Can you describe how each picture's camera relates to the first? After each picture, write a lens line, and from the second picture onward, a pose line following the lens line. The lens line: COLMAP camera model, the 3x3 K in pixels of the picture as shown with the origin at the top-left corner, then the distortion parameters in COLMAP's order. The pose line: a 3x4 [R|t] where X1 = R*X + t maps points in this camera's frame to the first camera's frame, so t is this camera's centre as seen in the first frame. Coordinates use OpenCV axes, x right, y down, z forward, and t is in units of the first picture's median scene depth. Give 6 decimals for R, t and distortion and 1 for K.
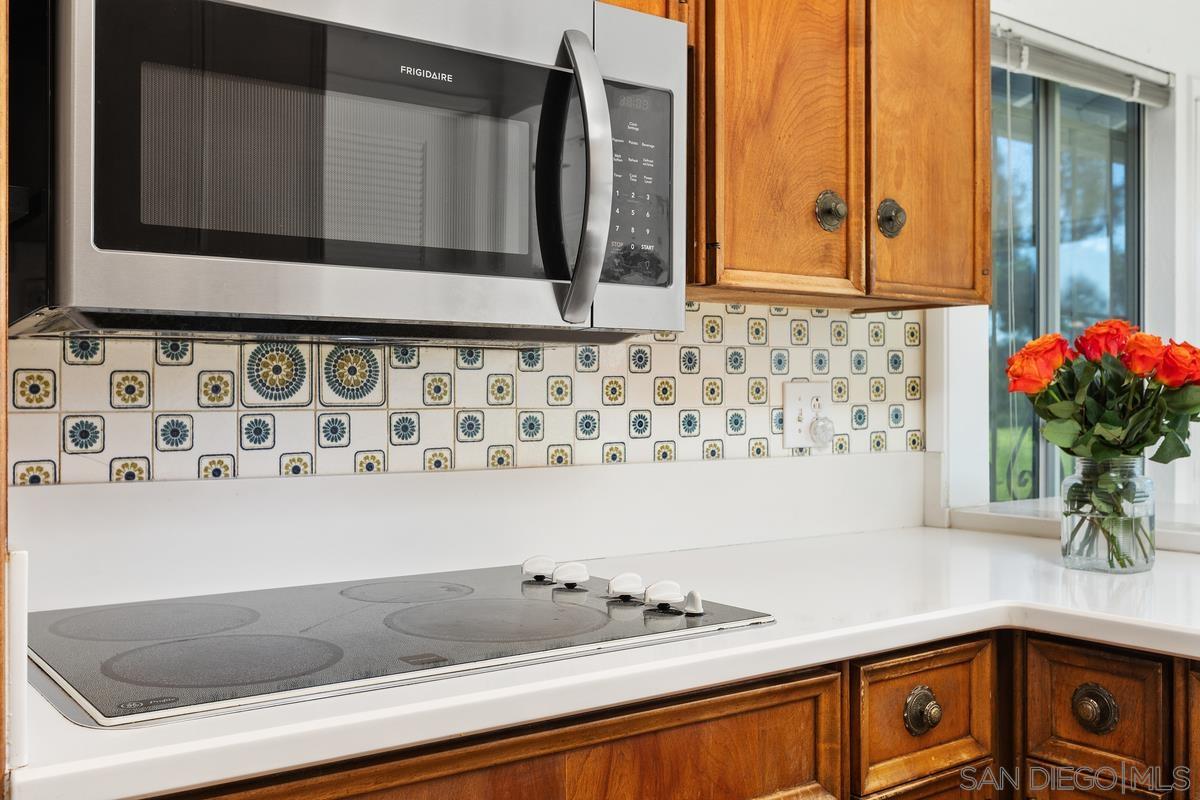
lens RADIAL K [[1152.2, 0, 600.0], [0, 1152.2, 400.0], [0, 0, 1]] dist [0.001971, 0.001980]
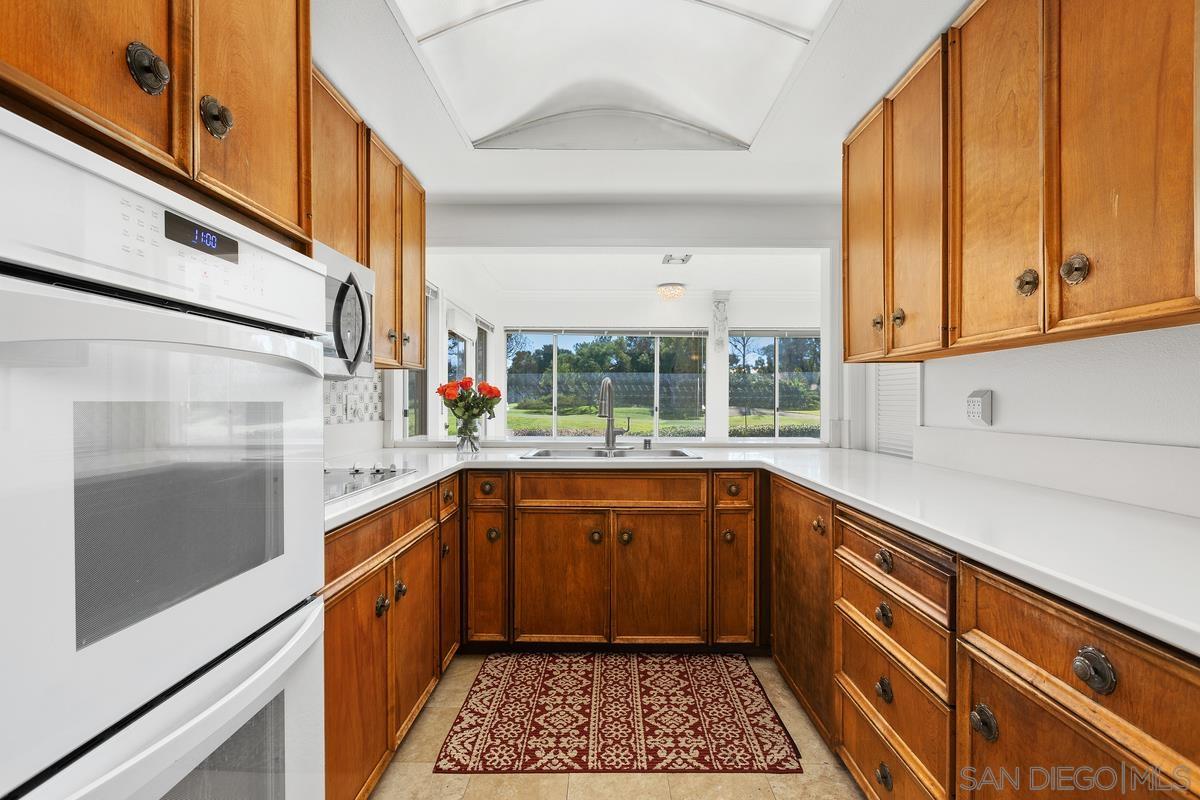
lens RADIAL K [[545.5, 0, 600.0], [0, 545.5, 400.0], [0, 0, 1]] dist [-0.013196, -0.000091]
pose [[0.599951, 0.003617, 0.800028, -0.601428], [0.002965, 0.999973, -0.006745, 0.008148], [-0.800031, 0.006419, 0.599924, -0.241974]]
